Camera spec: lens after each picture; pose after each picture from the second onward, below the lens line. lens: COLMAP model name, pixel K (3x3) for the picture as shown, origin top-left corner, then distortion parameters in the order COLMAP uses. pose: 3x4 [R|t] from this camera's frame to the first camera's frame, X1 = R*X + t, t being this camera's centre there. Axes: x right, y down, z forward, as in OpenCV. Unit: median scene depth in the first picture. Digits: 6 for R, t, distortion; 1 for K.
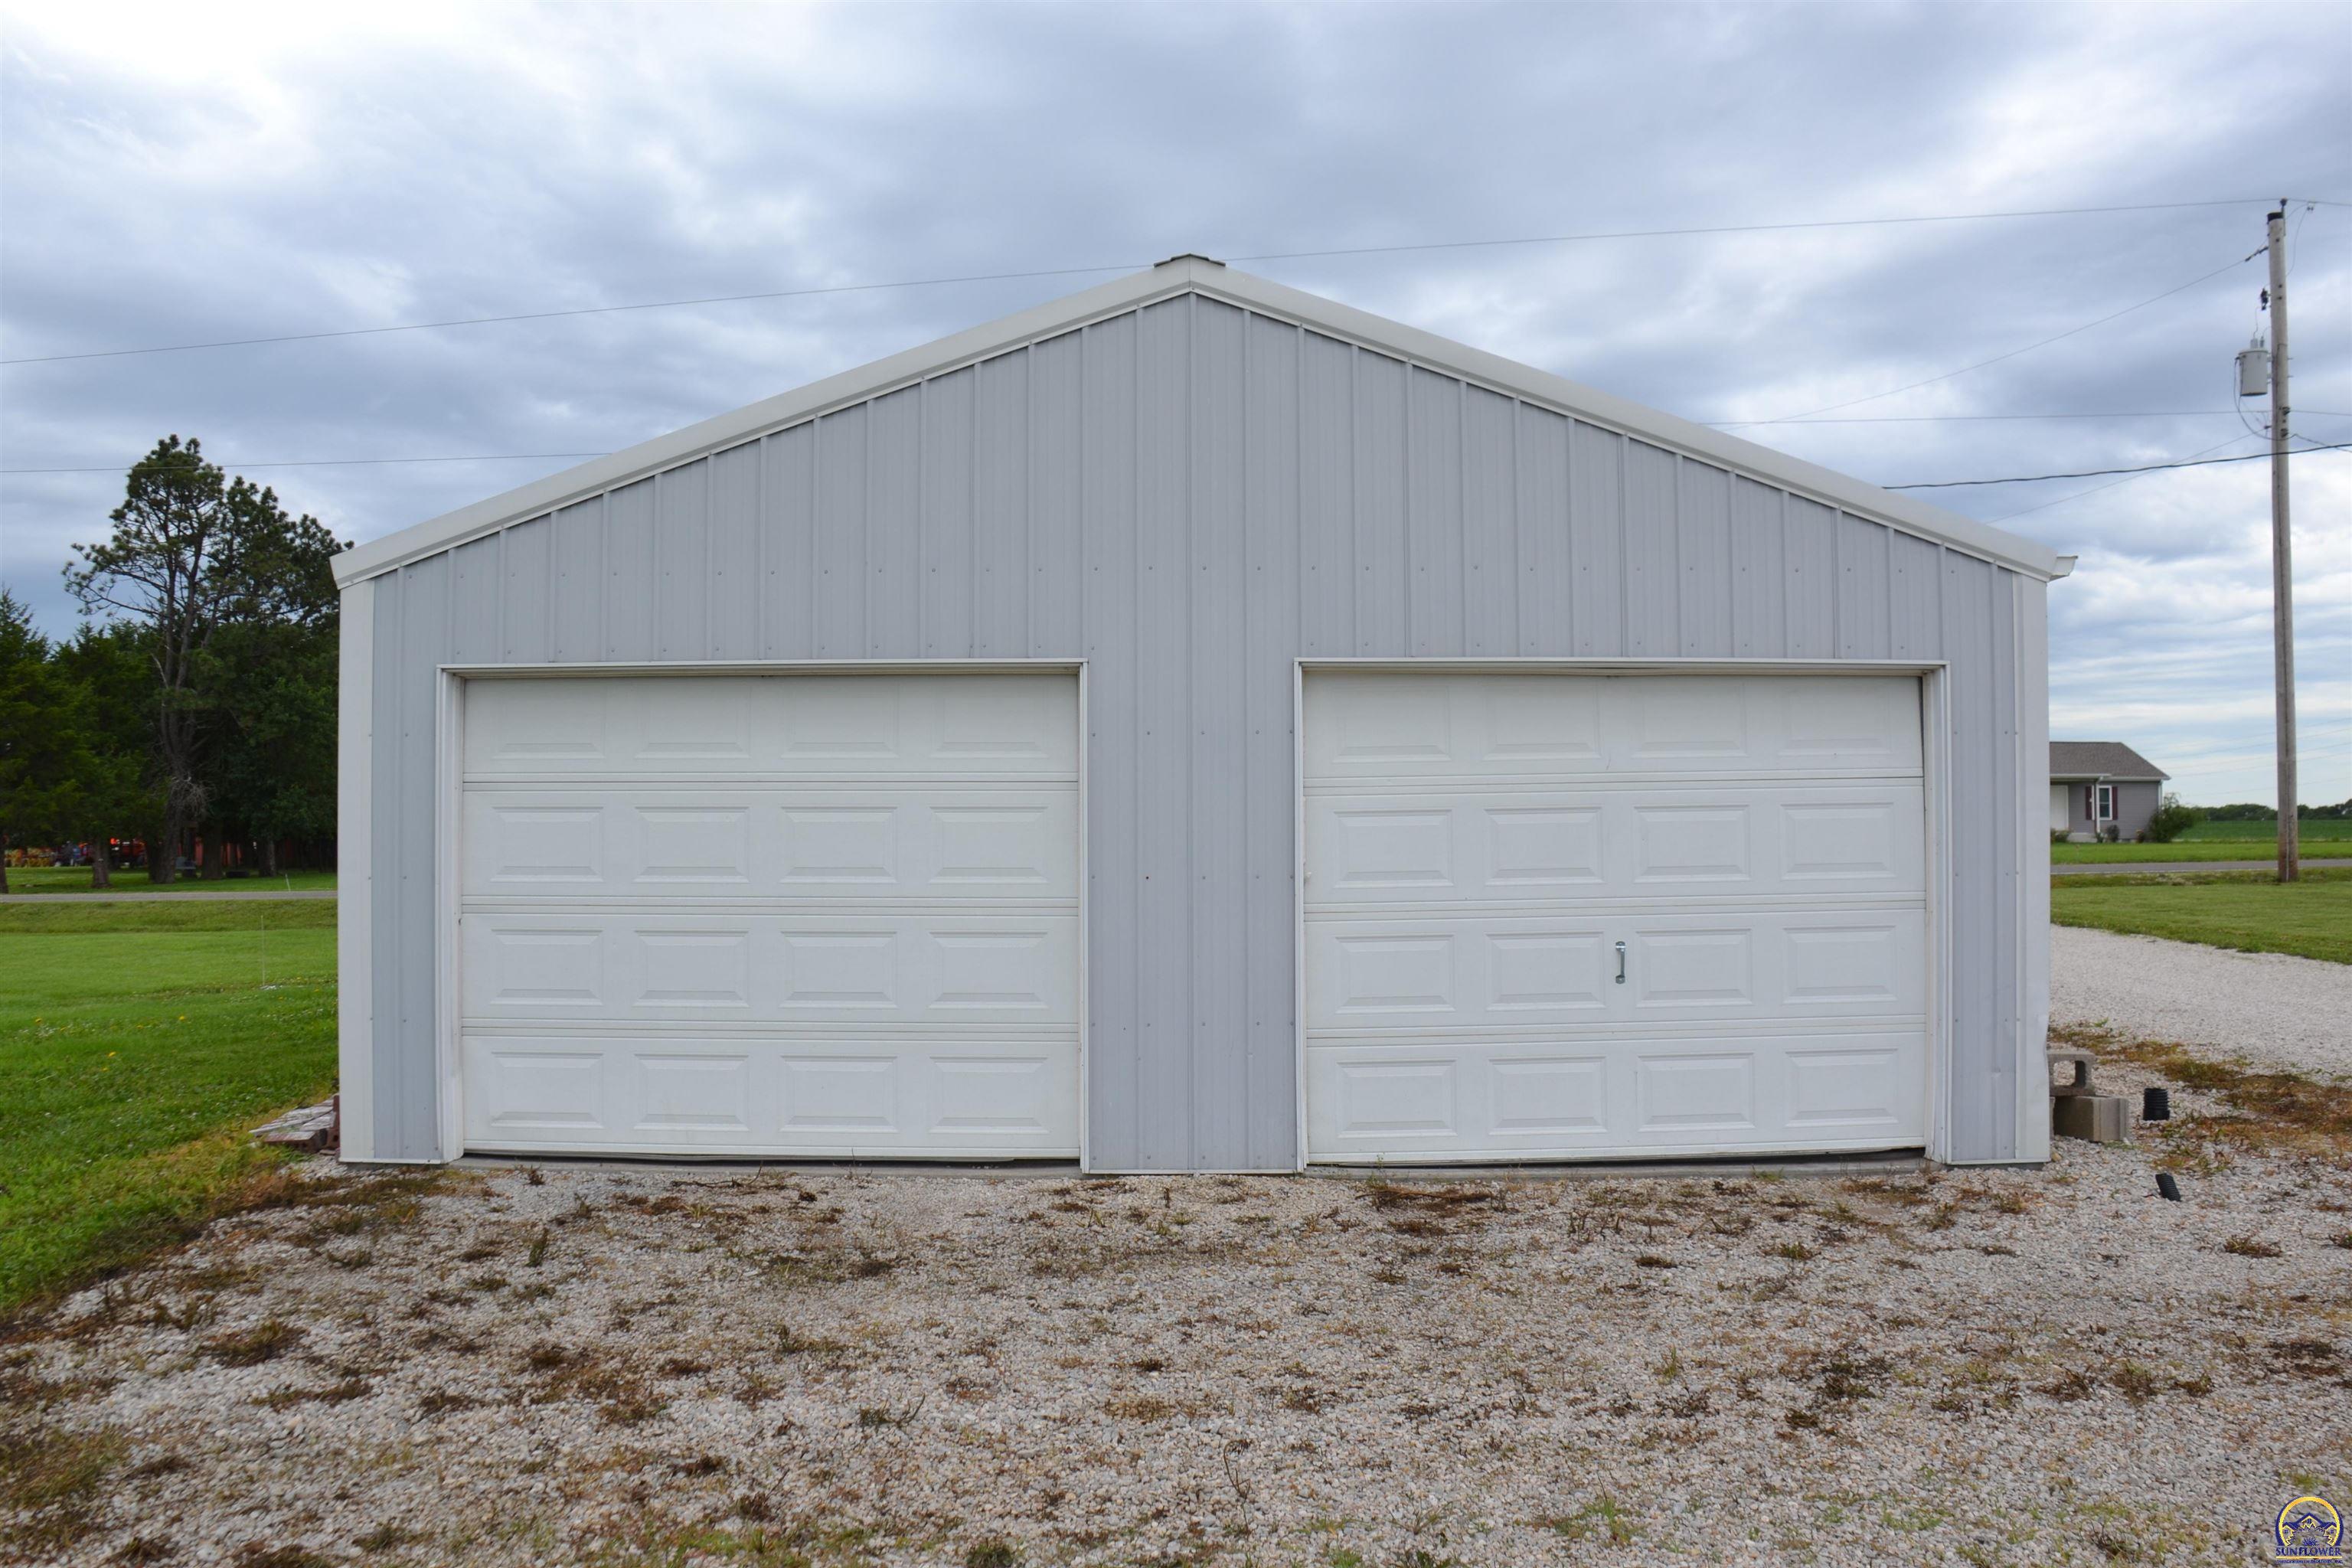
lens RADIAL K [[1865.4, 0, 1176.0], [0, 1865.4, 784.0], [0, 0, 1]] dist [-0.150707, 0.102645]
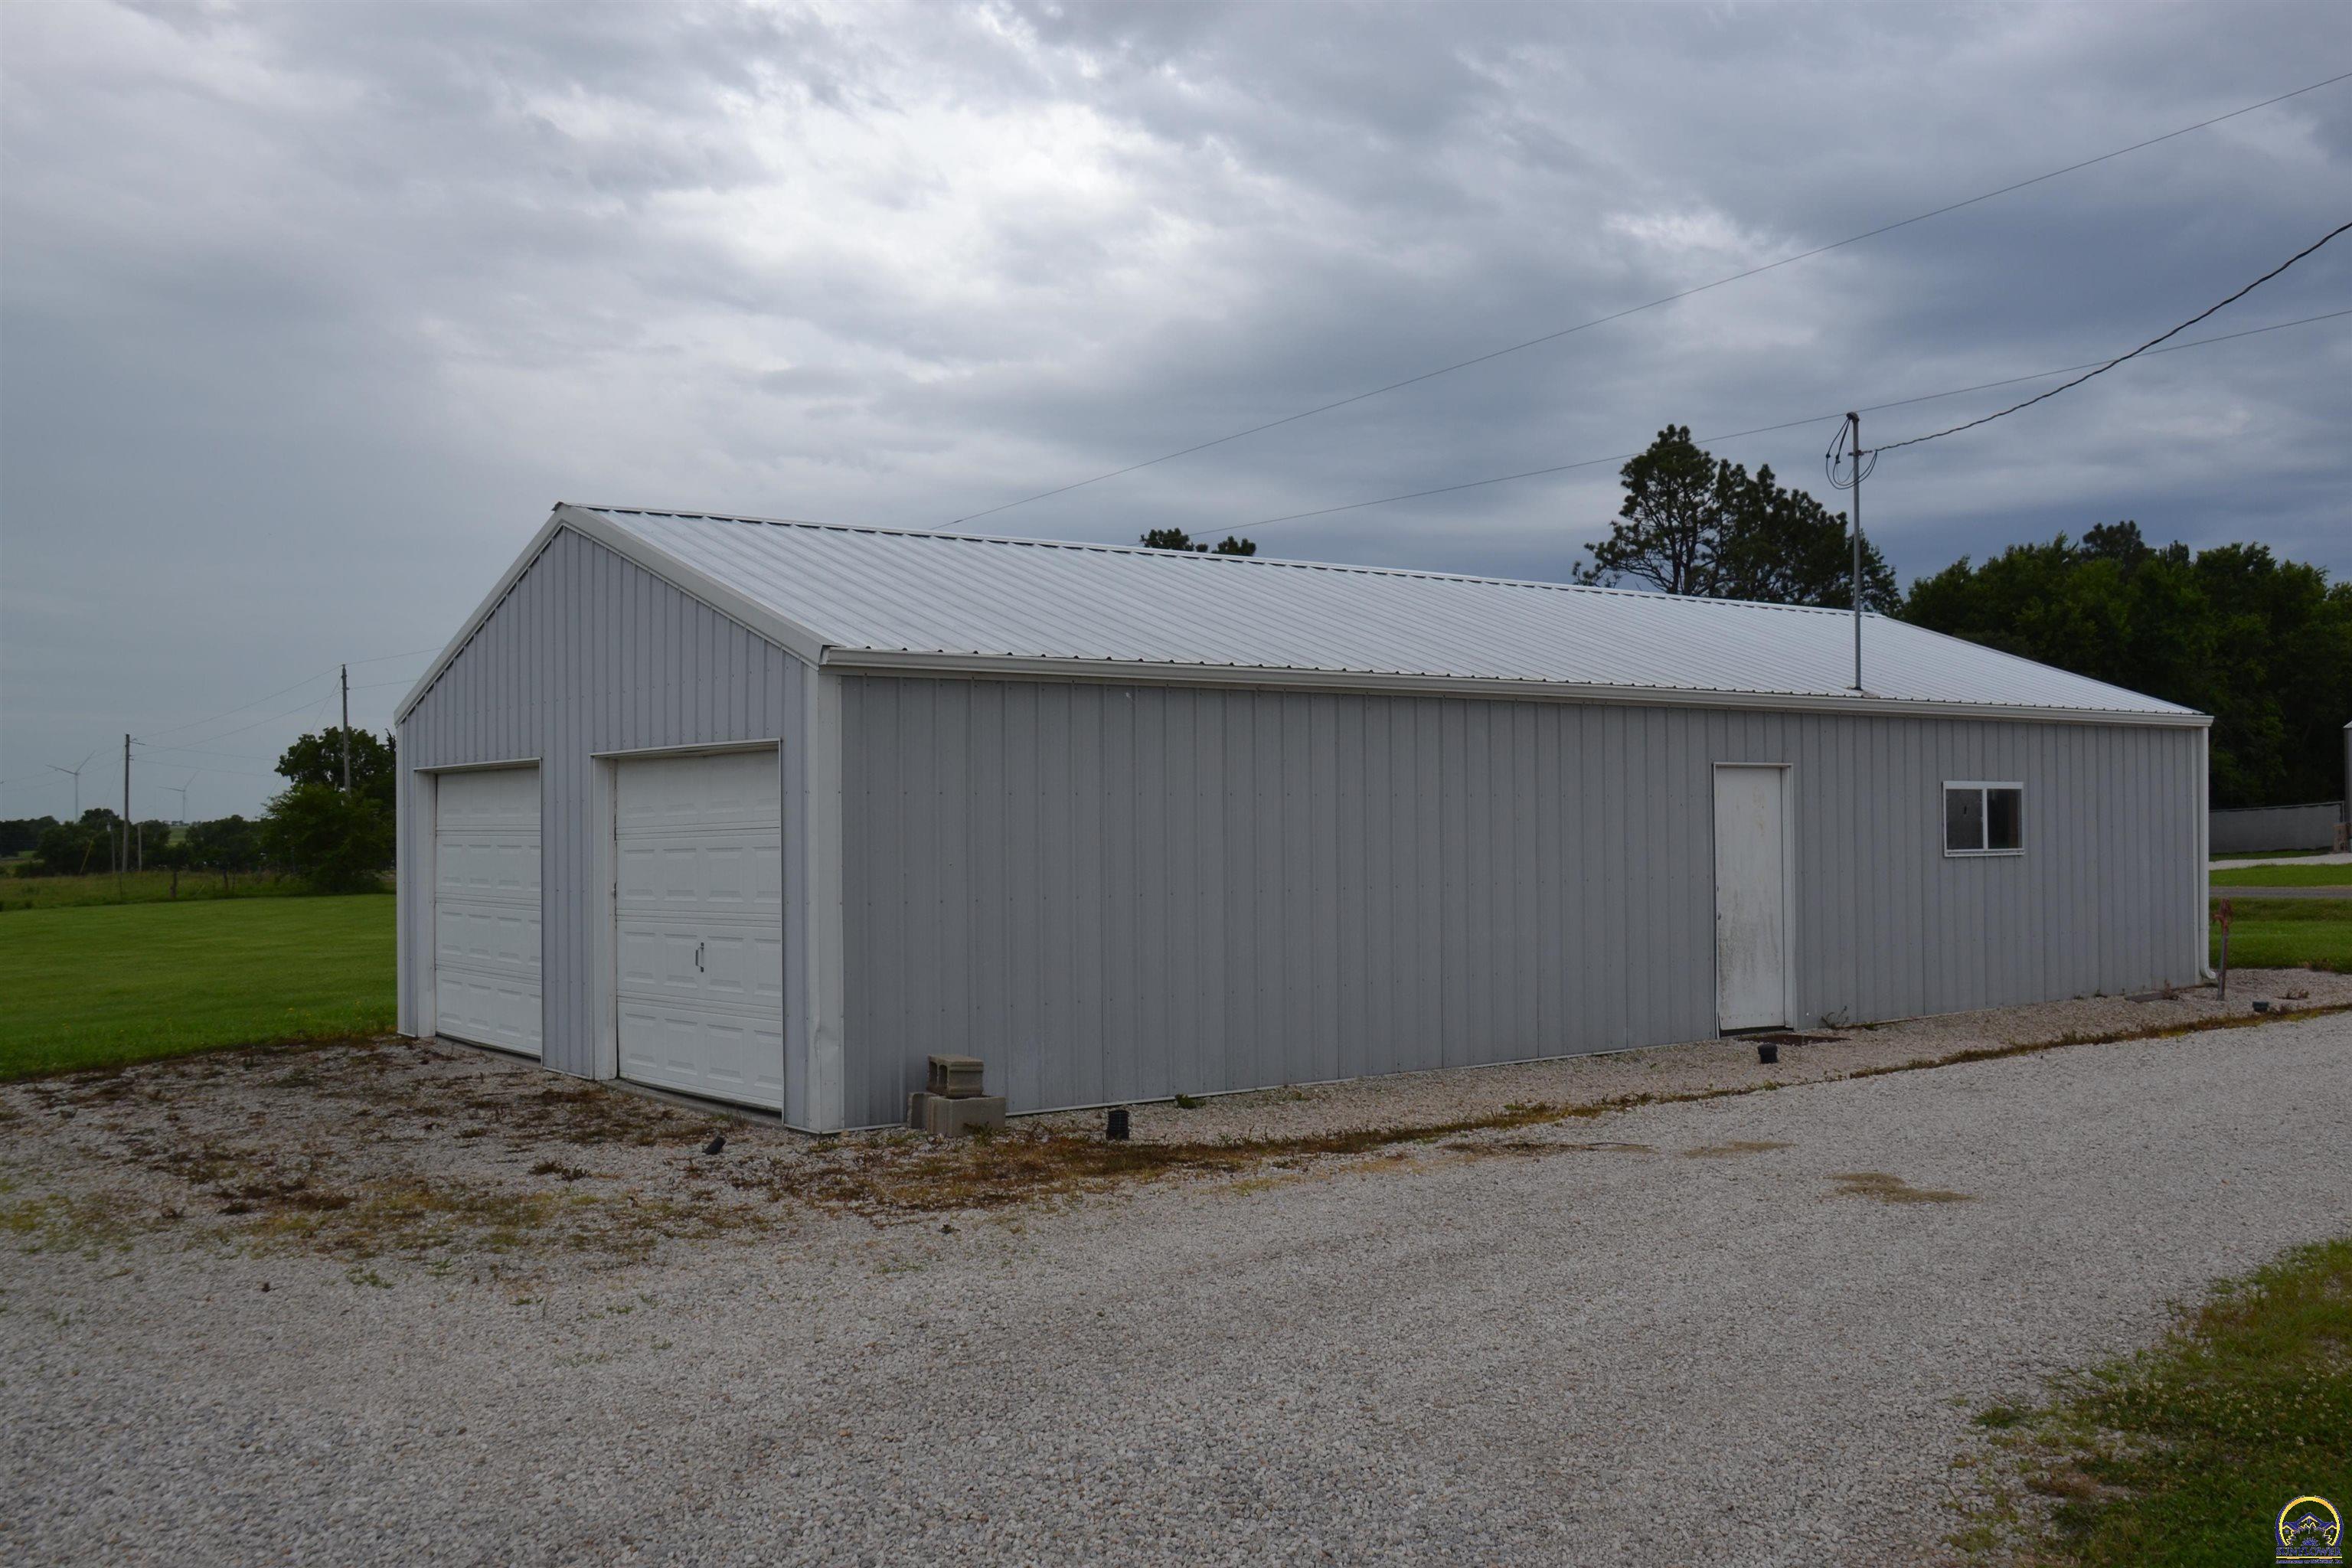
lens RADIAL K [[2140.1, 0, 1176.0], [0, 2140.1, 784.0], [0, 0, 1]] dist [0.000288, 0.000342]
pose [[0.634391, -0.012117, -0.772917, 0.188230], [0.022458, 0.999744, 0.002761, -0.003771], [0.772686, -0.019109, 0.634501, 0.024071]]
